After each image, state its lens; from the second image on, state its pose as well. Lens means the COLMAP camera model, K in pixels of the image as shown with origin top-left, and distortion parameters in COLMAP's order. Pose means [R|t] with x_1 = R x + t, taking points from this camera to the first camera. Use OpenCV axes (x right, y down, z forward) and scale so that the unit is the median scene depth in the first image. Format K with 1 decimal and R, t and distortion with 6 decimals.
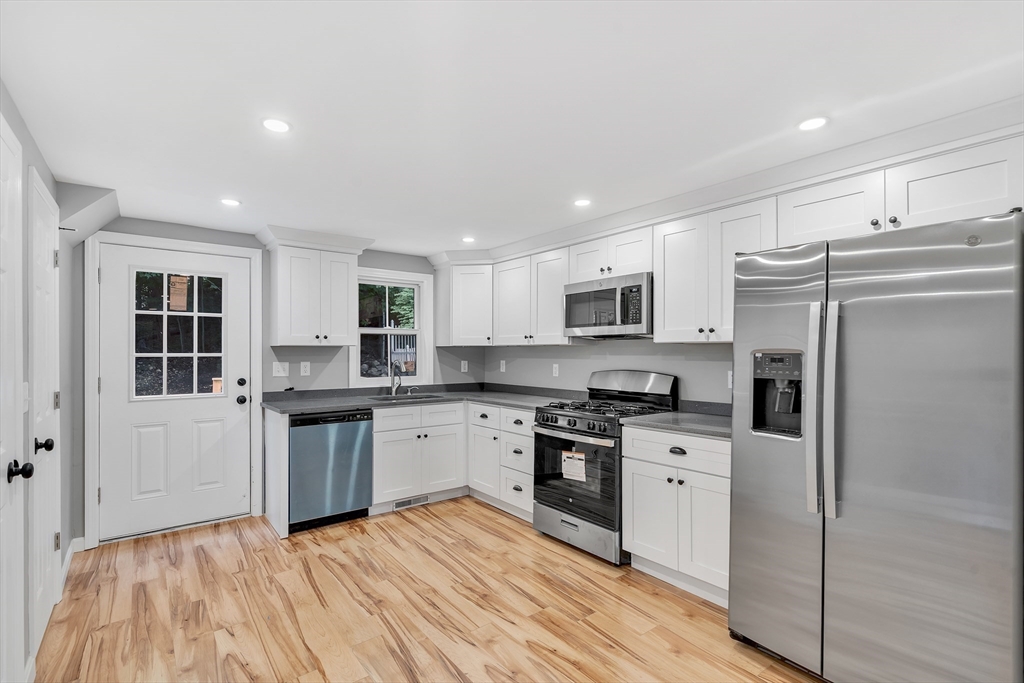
lens RADIAL K [[476.7, 0, 510.3], [0, 476.7, 347.1], [0, 0, 1]] dist [-0.000224, 0.000286]
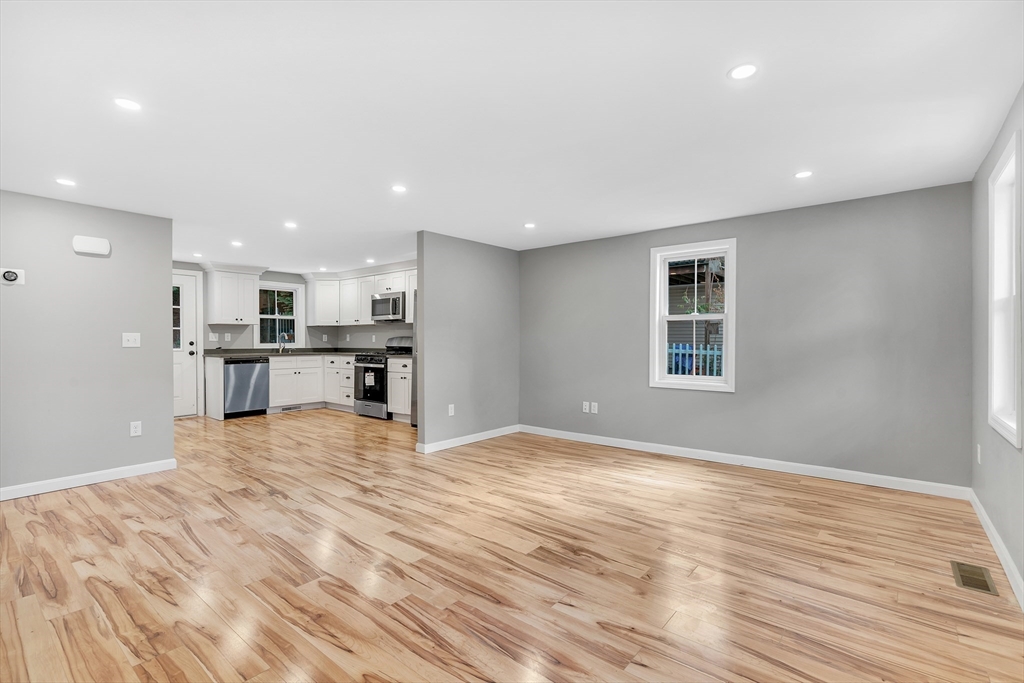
lens RADIAL K [[469.6, 0, 512.0], [0, 469.6, 341.5], [0, 0, 1]] dist [-0.001225, 0.000171]
pose [[0.975218, -0.001517, 0.221239, 0.251890], [-0.001540, 0.999906, 0.013645, 0.039856], [-0.221239, -0.013647, 0.975124, -1.075584]]
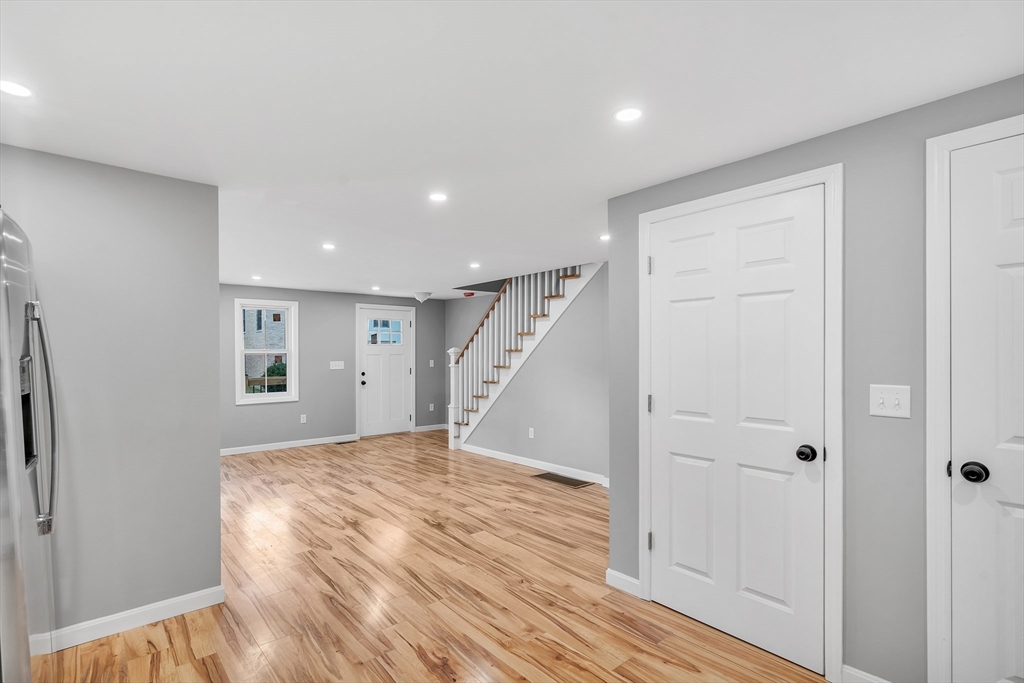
lens RADIAL K [[491.8, 0, 492.7], [0, 491.8, 355.6], [0, 0, 1]] dist [-0.001914, 0.000170]
pose [[-0.999521, 0.006238, -0.030314, -0.096087], [0.006288, 0.999979, -0.001568, 0.006226], [0.030304, -0.001758, -0.999539, 1.001919]]
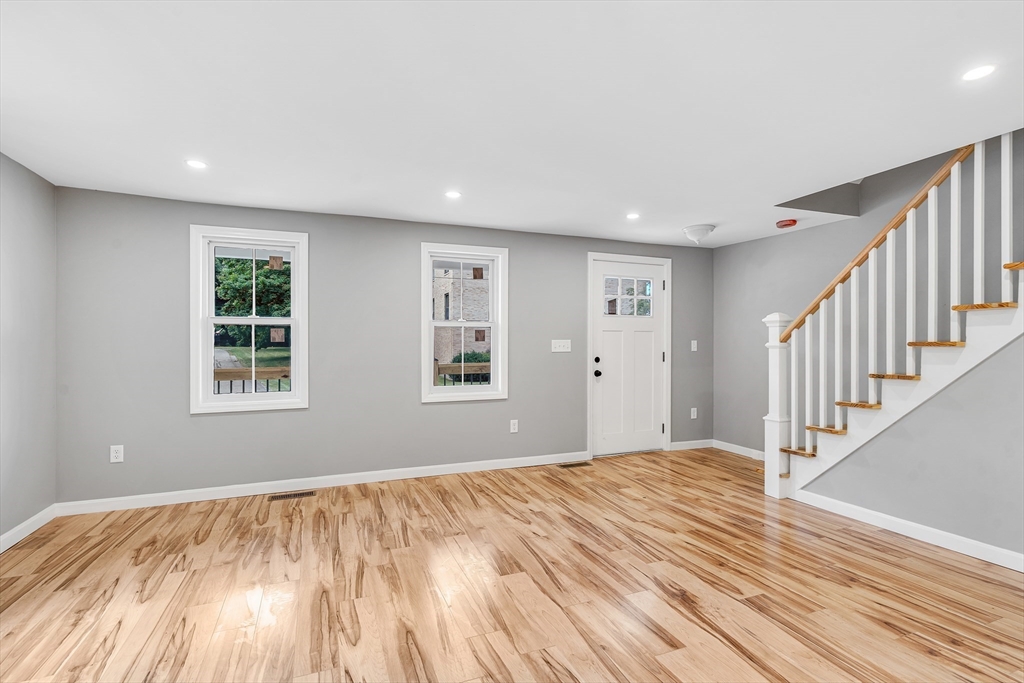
lens RADIAL K [[483.7, 0, 512.0], [0, 483.7, 341.5], [0, 0, 1]] dist [-0.001784, -0.000203]
pose [[-0.961980, 0.006096, 0.273052, 0.253492], [0.001425, 0.999849, -0.017300, 0.049631], [-0.273116, -0.016253, -0.961844, 0.255515]]
